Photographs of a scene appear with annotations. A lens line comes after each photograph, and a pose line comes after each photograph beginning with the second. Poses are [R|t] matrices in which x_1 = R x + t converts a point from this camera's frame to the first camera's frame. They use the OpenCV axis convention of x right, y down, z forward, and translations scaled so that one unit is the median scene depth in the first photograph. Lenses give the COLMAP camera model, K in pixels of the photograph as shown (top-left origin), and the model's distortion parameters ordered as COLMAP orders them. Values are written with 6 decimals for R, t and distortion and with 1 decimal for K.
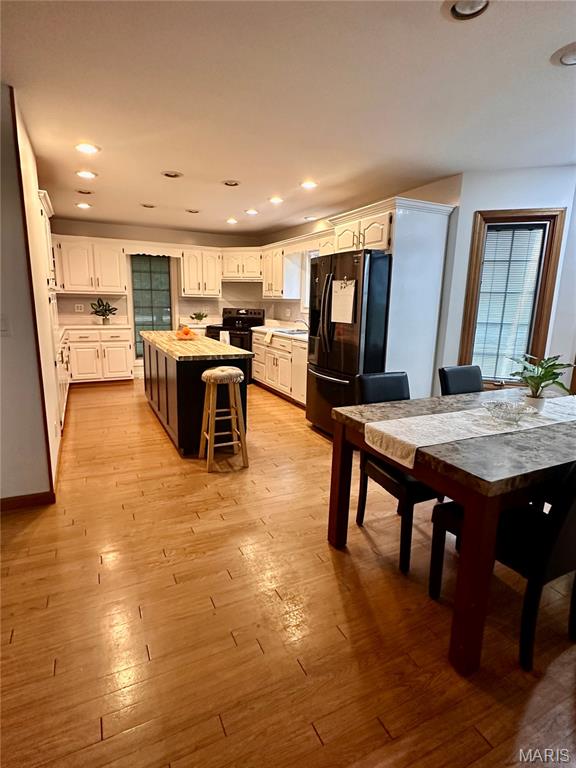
lens RADIAL K [[402.5, 0, 288.0], [0, 402.5, 384.0], [0, 0, 1]] dist [-0.001551, -0.000228]
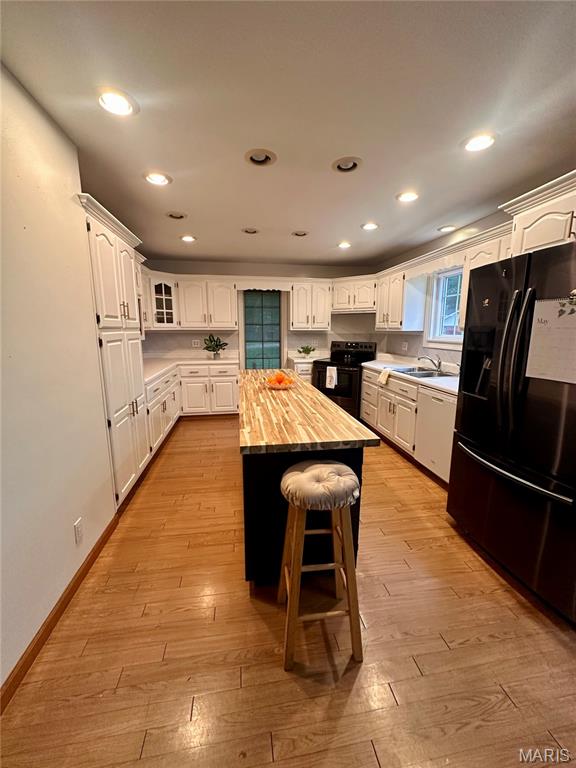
lens RADIAL K [[306.7, 0, 288.7], [0, 306.7, 384.7], [0, 0, 1]] dist [-0.000975, -0.000171]
pose [[0.954634, 0.032811, -0.295969, -0.044252], [-0.041000, 0.998928, -0.021501, -0.073721], [0.294946, 0.032661, 0.954955, 0.309780]]
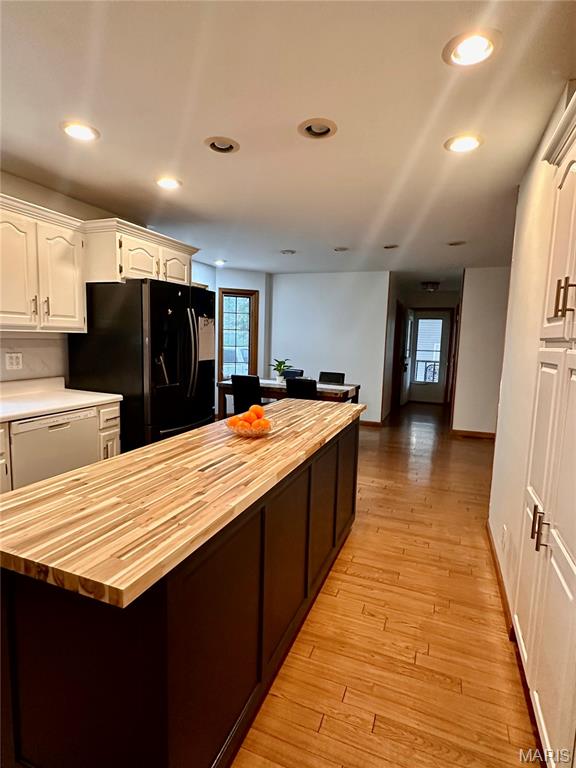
lens RADIAL K [[402.5, 0, 288.0], [0, 402.5, 384.0], [0, 0, 1]] dist [-0.001551, -0.000228]
pose [[-0.668893, -0.127873, 0.732278, -0.421848], [0.105785, 0.958693, 0.264039, -0.194995], [-0.735794, 0.254078, -0.627736, 0.864622]]
